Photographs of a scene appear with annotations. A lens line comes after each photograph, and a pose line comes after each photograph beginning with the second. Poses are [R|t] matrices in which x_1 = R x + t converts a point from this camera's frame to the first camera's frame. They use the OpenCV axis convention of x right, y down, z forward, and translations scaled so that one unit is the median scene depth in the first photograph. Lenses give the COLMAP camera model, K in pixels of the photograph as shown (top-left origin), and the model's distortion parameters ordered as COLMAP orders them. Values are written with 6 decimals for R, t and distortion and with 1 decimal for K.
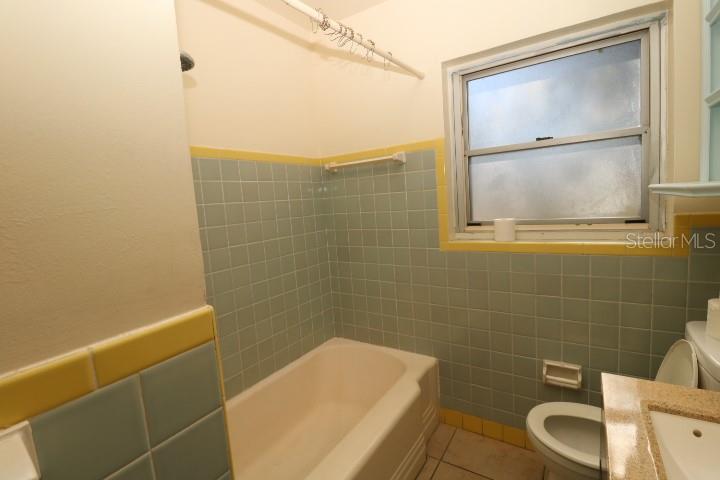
lens RADIAL K [[338.9, 0, 360.0], [0, 338.9, 240.0], [0, 0, 1]] dist [-0.004022, -0.000297]
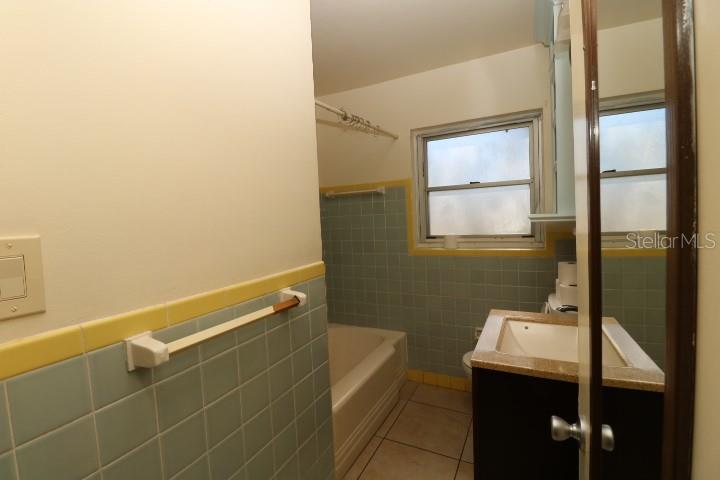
lens RADIAL K [[338.9, 0, 360.0], [0, 338.9, 240.0], [0, 0, 1]] dist [-0.004022, -0.000297]
pose [[0.994092, 0.016298, 0.107307, -0.131432], [-0.010304, 0.998368, -0.056177, 0.051978], [-0.108047, 0.054739, 0.992638, -0.438592]]
